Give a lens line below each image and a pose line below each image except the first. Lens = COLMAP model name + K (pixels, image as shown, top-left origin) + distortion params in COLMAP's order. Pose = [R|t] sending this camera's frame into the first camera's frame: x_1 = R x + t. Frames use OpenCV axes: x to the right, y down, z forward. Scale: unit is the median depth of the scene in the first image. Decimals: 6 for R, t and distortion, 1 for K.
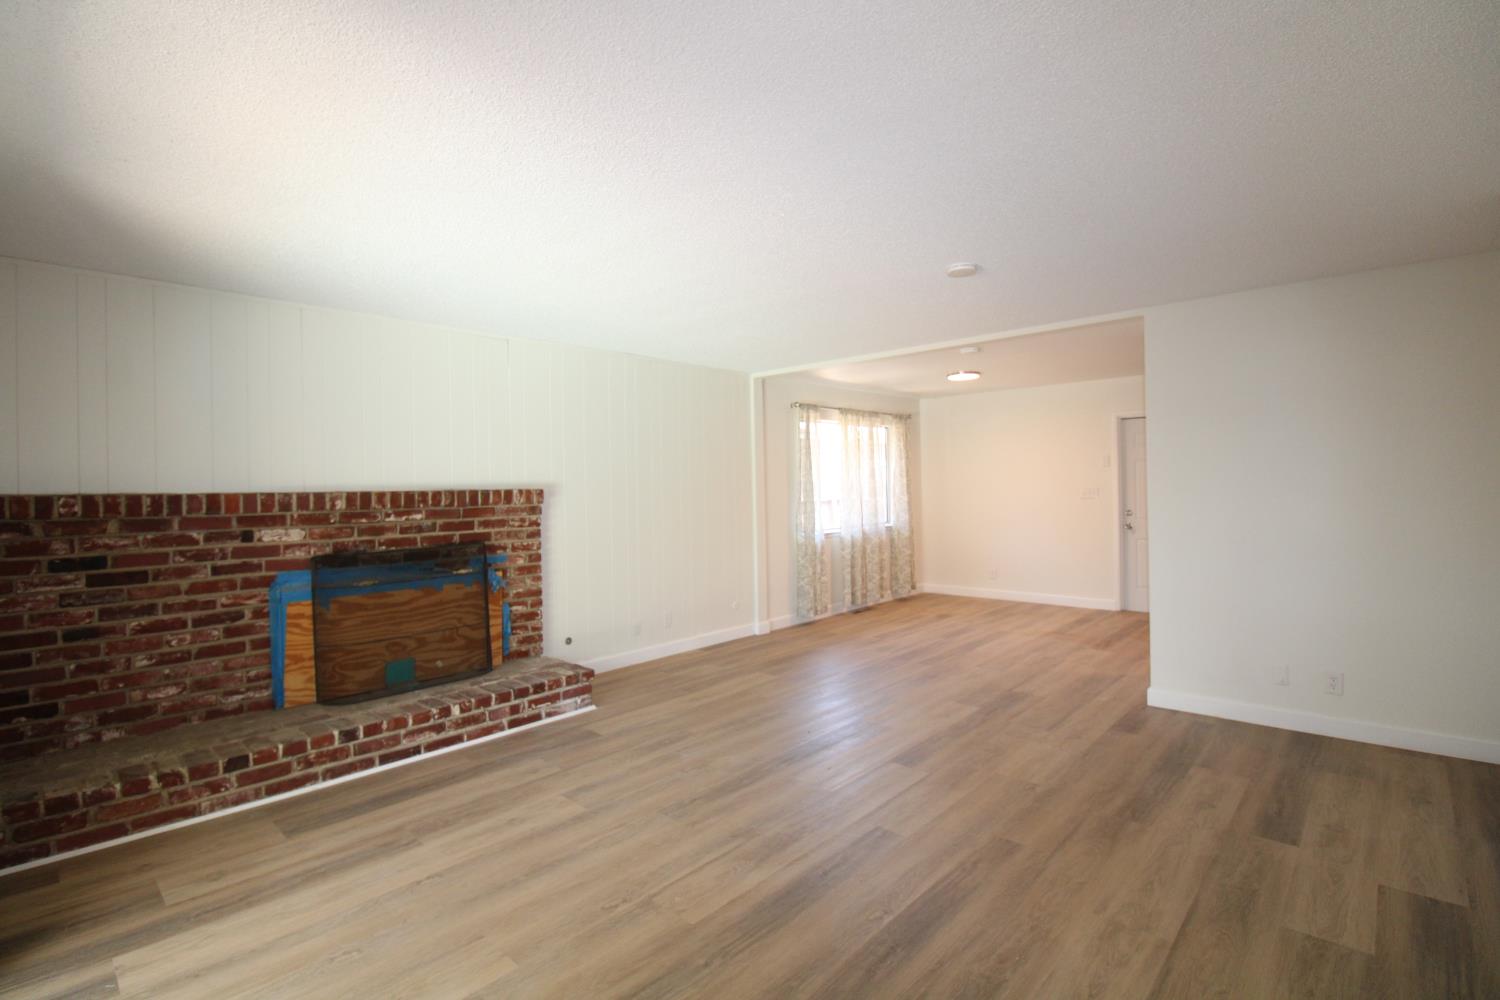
lens RADIAL K [[697.5, 0, 748.7], [0, 697.5, 487.5], [0, 0, 1]] dist [-0.001743, -0.010210]
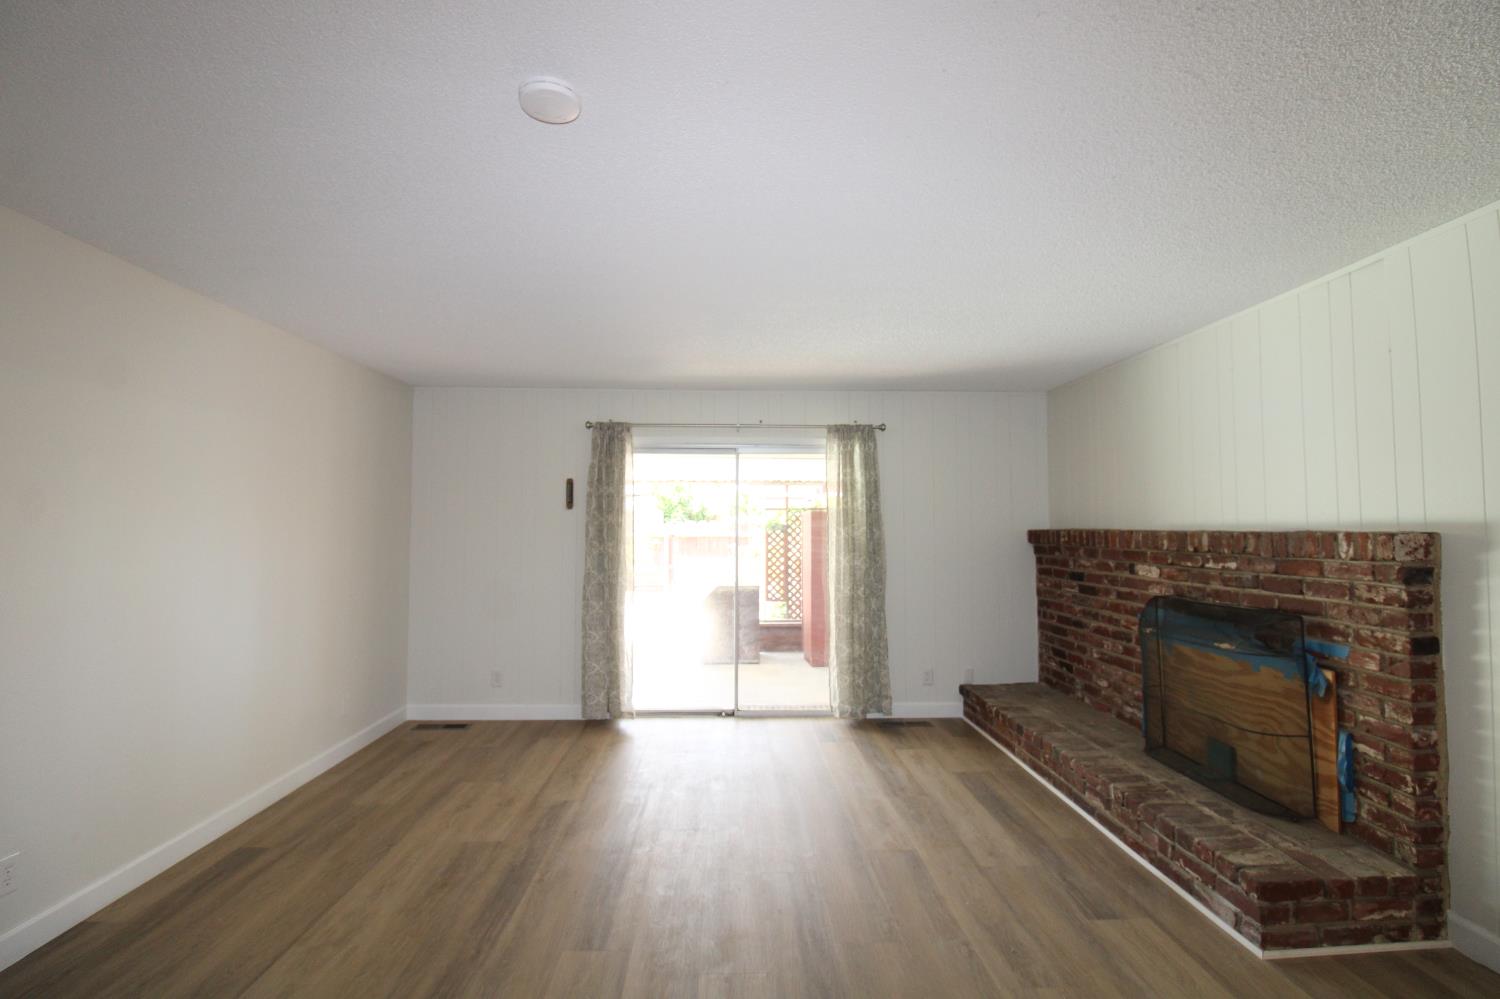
lens RADIAL K [[697.5, 0, 746.5], [0, 697.5, 494.4], [0, 0, 1]] dist [-0.001743, -0.010210]
pose [[-0.716171, -0.015301, -0.697758, 0.491532], [0.014592, 0.999213, -0.036889, -0.017130], [0.697773, -0.036600, -0.715384, 1.313817]]
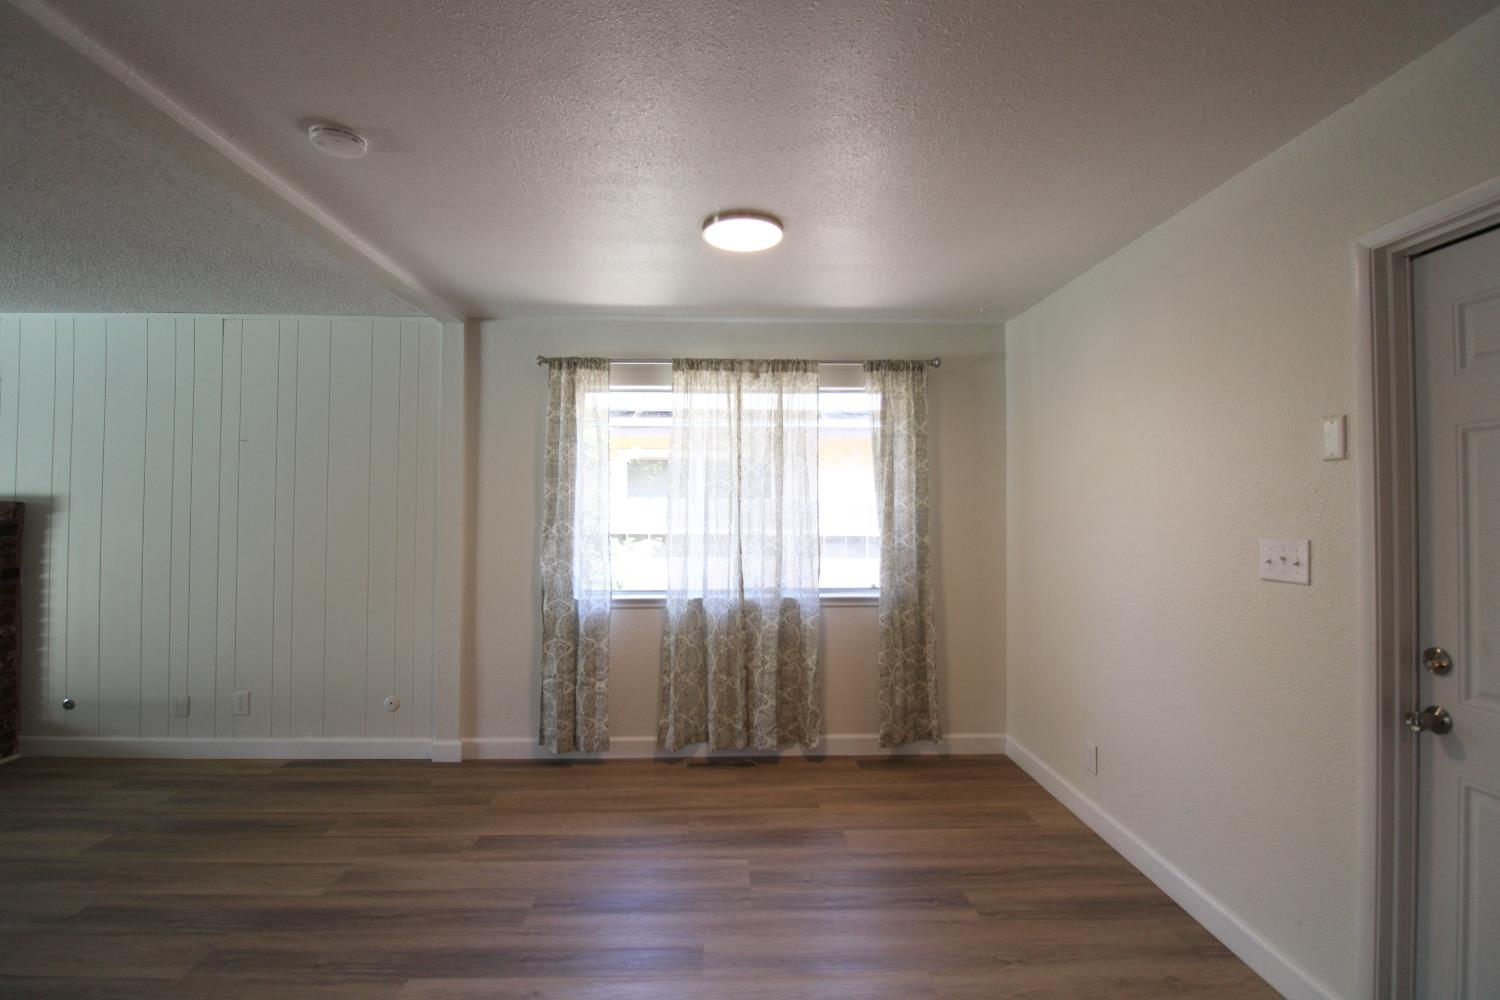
lens RADIAL K [[697.5, 0, 750.6], [0, 697.5, 498.8], [0, 0, 1]] dist [-0.001743, -0.010210]
pose [[0.713592, 0.013694, -0.700428, 1.059167], [-0.021476, 0.999767, -0.002333, -0.021770], [0.700233, 0.016707, 0.713719, 1.330990]]
